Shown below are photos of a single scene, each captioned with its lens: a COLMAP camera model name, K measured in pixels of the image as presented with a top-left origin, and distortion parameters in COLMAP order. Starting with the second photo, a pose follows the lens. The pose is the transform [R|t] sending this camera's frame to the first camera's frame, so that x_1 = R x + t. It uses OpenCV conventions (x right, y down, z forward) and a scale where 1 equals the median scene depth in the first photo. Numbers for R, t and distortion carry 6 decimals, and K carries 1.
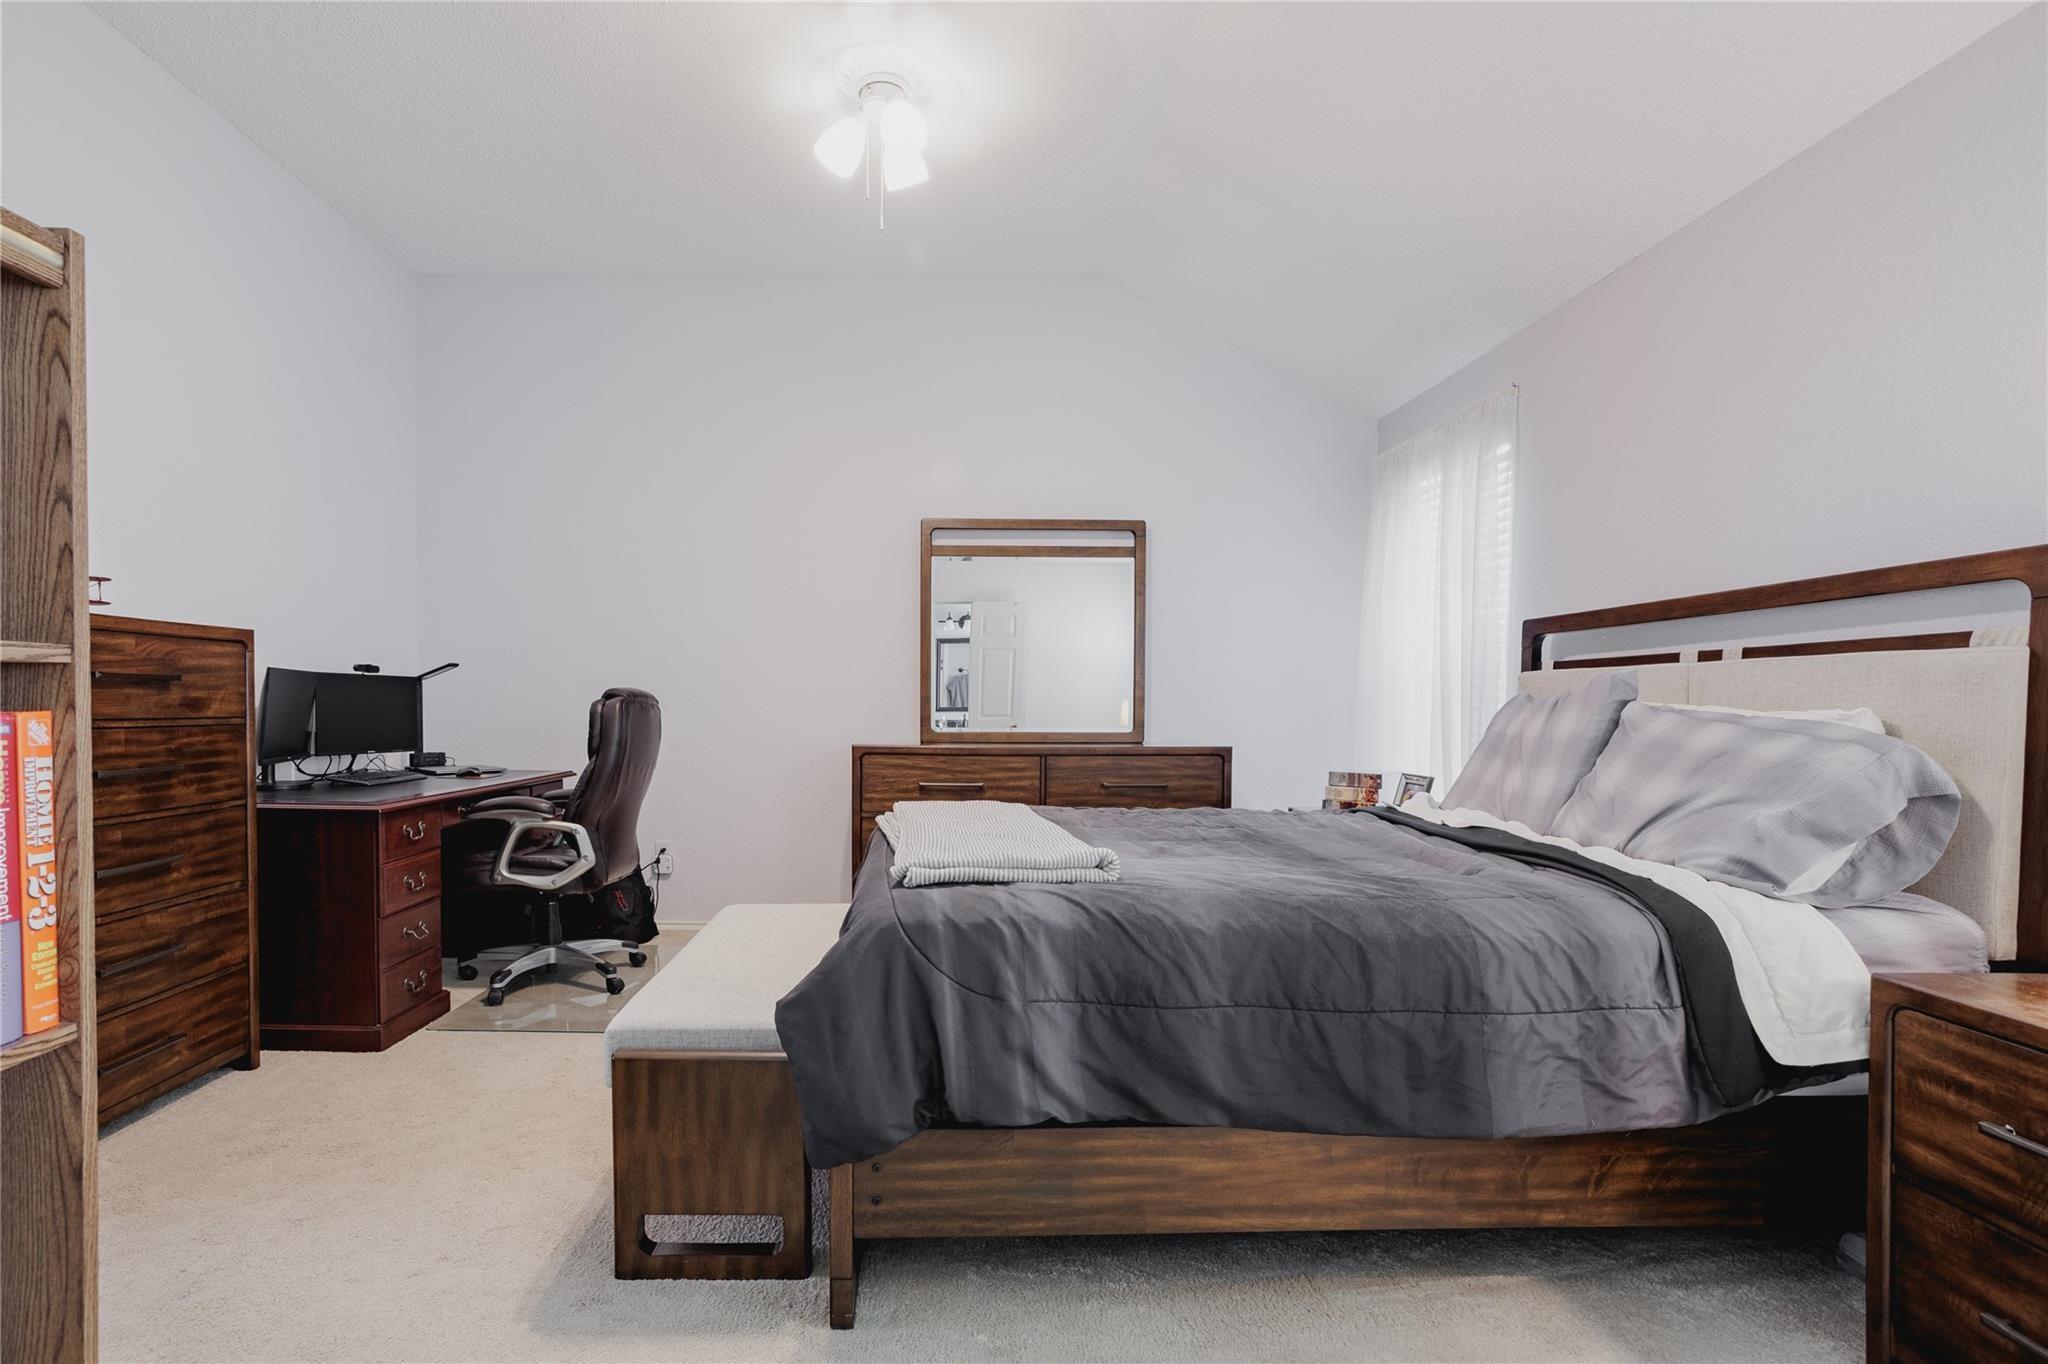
lens RADIAL K [[1008.5, 0, 1013.4], [0, 1008.5, 687.4], [0, 0, 1]] dist [-0.023375, 0.001257]
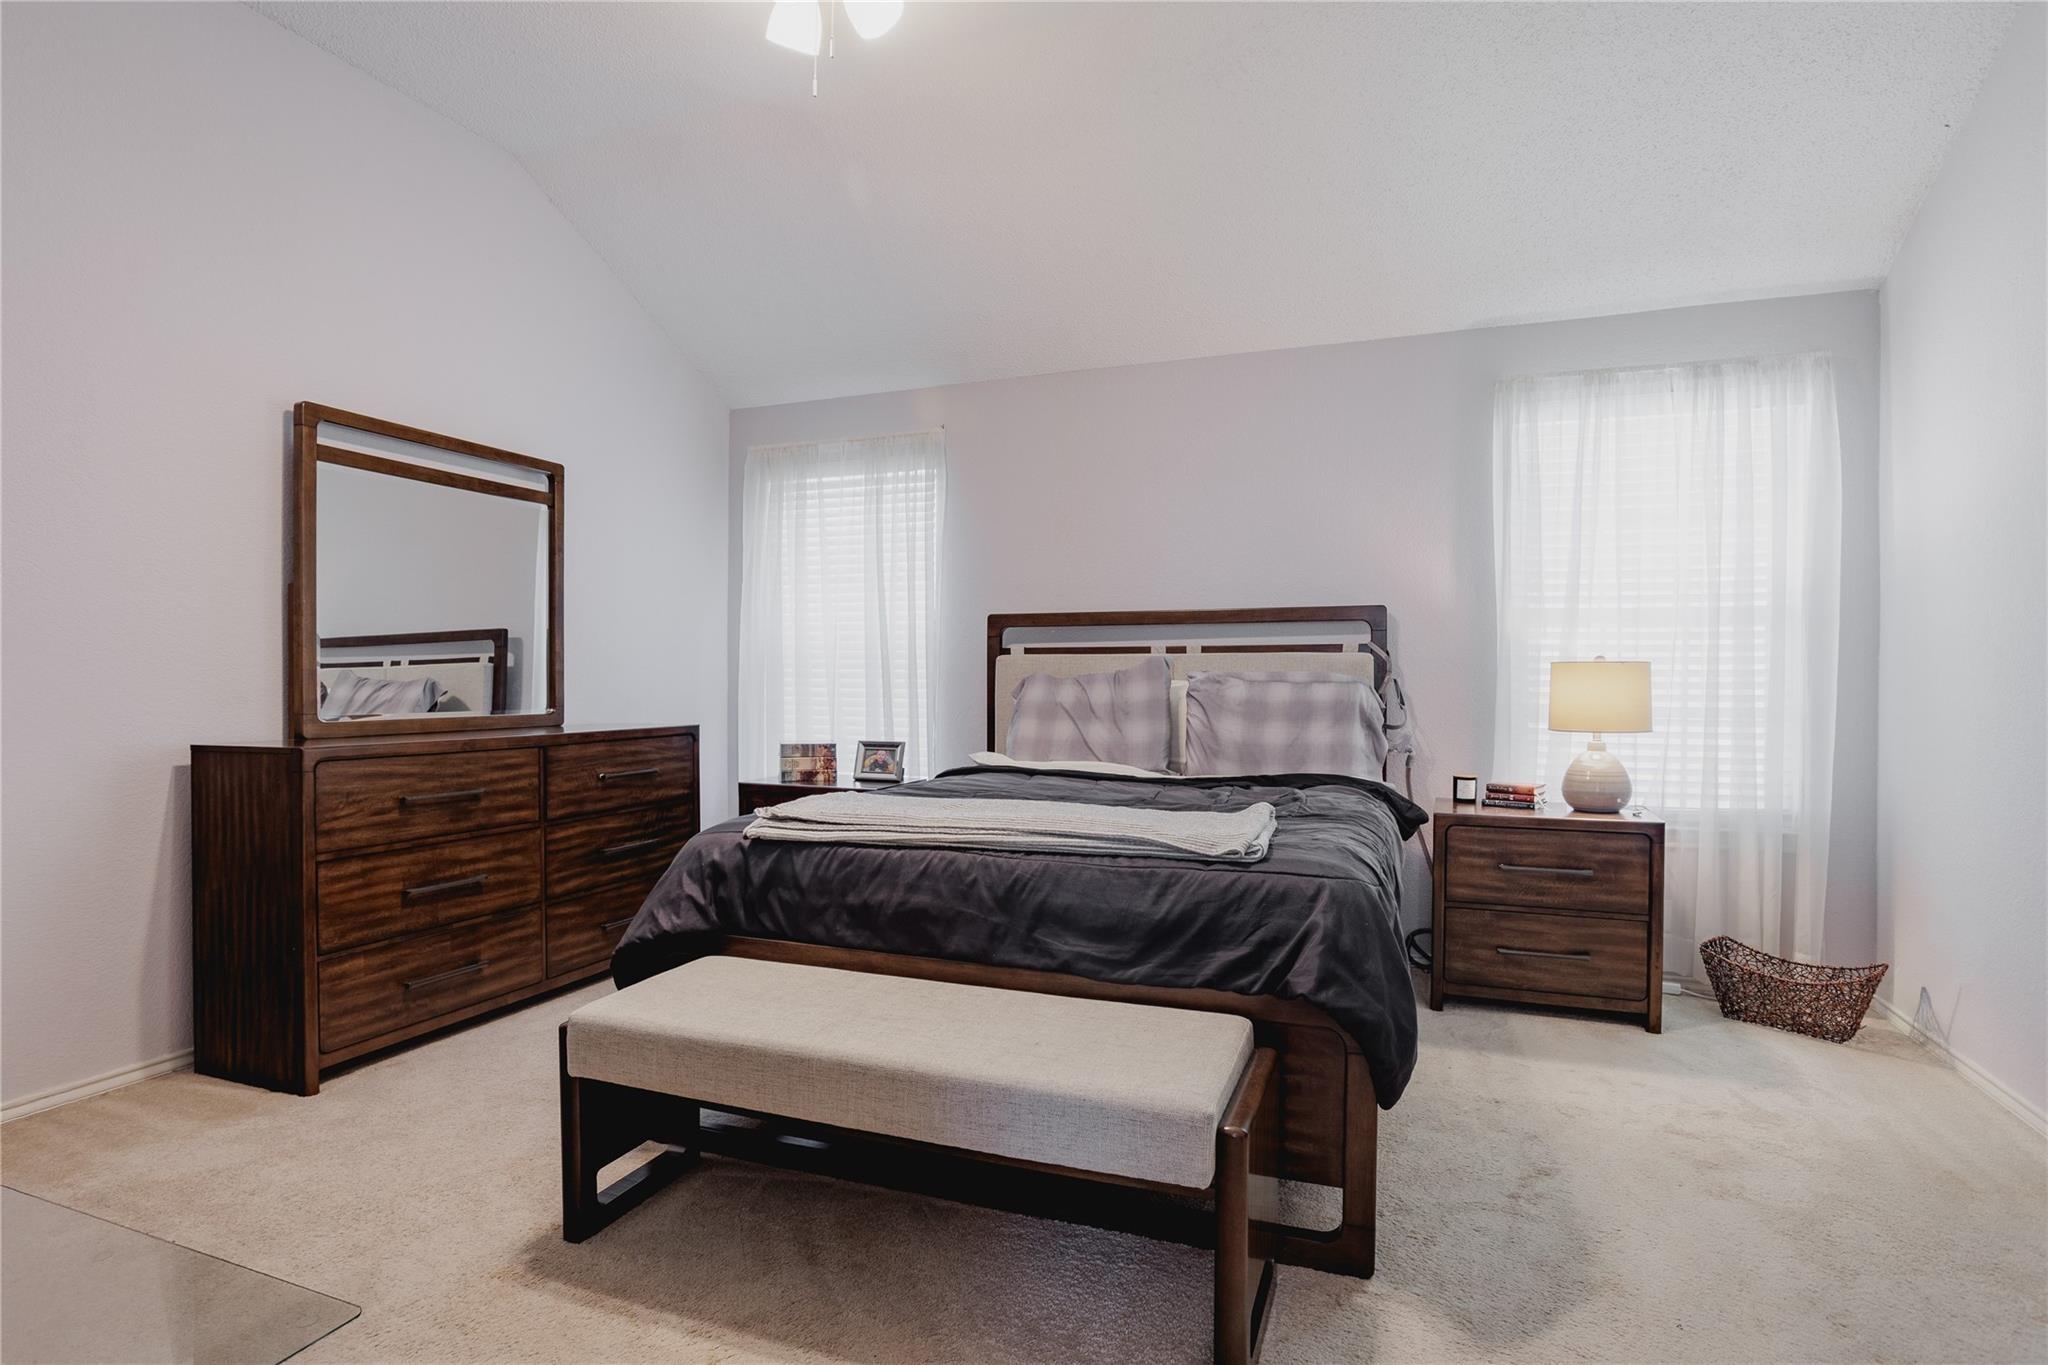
lens RADIAL K [[976.0, 0, 1024.0], [0, 976.0, 682.5], [0, 0, 1]] dist [-0.054338, 0.042493]
pose [[0.440866, -0.005374, 0.897557, -0.485370], [-0.015076, 0.999797, 0.013391, 0.001582], [-0.897446, -0.019435, 0.440695, 0.326219]]
